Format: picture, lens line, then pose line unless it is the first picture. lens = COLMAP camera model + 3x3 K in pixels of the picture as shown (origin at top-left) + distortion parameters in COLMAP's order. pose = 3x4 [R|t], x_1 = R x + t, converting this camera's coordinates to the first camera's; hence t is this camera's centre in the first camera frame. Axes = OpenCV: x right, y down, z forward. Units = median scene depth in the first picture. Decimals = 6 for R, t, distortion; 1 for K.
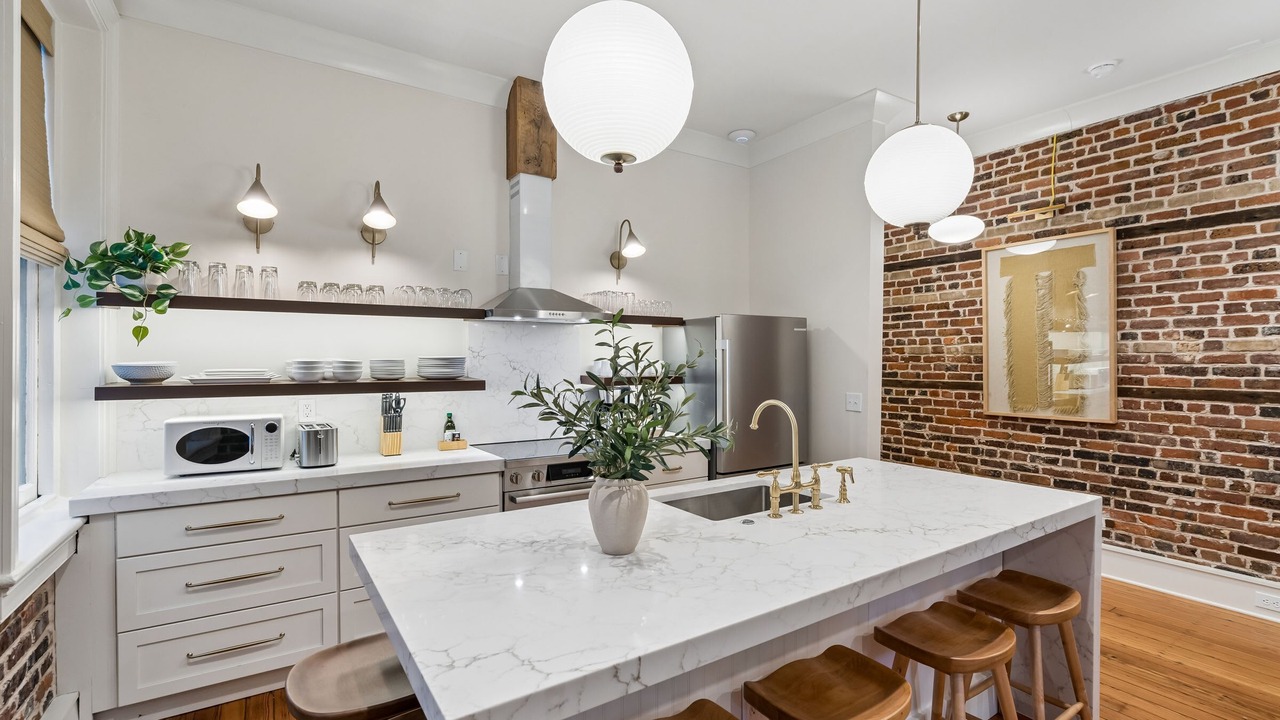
lens RADIAL K [[582.1, 0, 636.7], [0, 582.1, 366.1], [0, 0, 1]] dist [-0.004328, 0.002345]
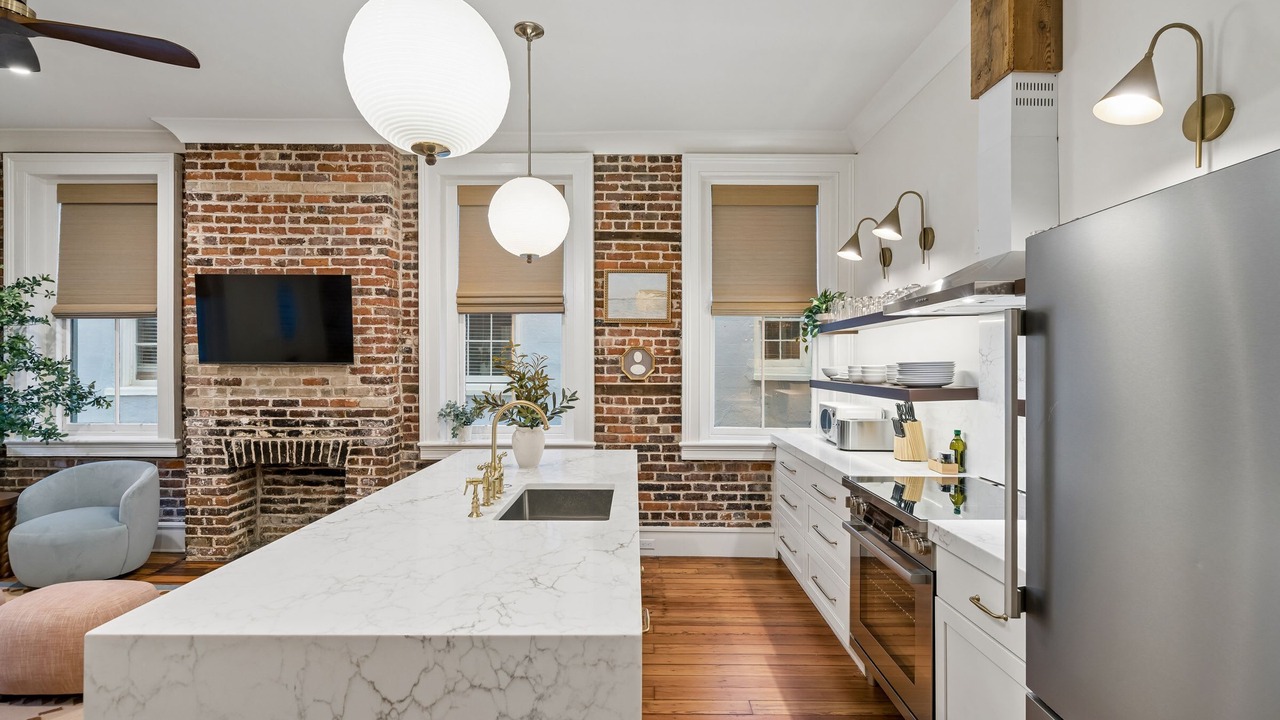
lens RADIAL K [[582.1, 0, 637.0], [0, 582.1, 360.0], [0, 0, 1]] dist [-0.004328, 0.002345]
pose [[-0.553231, -0.008927, -0.832980, 0.515819], [-0.014482, 0.999895, -0.001098, -0.009543], [0.832902, 0.011456, -0.553302, 0.898265]]
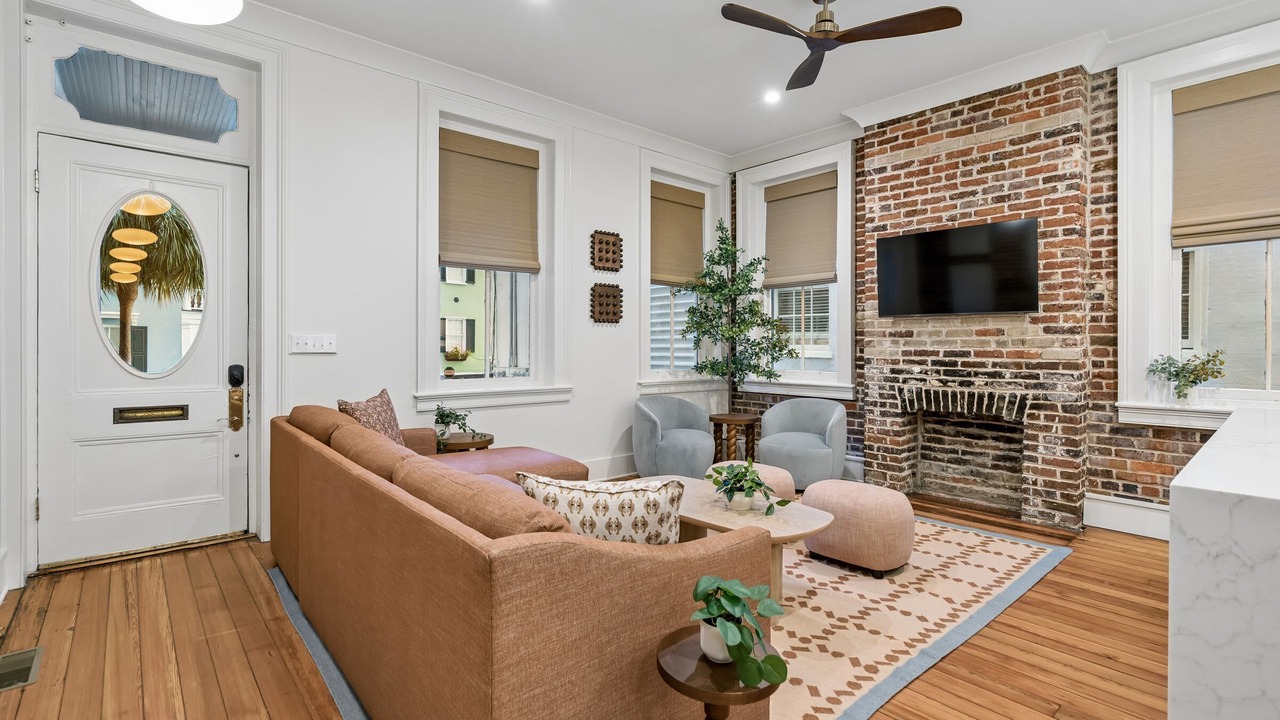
lens RADIAL K [[582.1, 0, 637.3], [0, 582.1, 349.3], [0, 0, 1]] dist [-0.004328, 0.002345]
pose [[-0.990304, -0.005927, -0.138788, 0.724310], [-0.008395, 0.999817, 0.017205, 0.053074], [0.138661, 0.018203, -0.990173, 0.778513]]
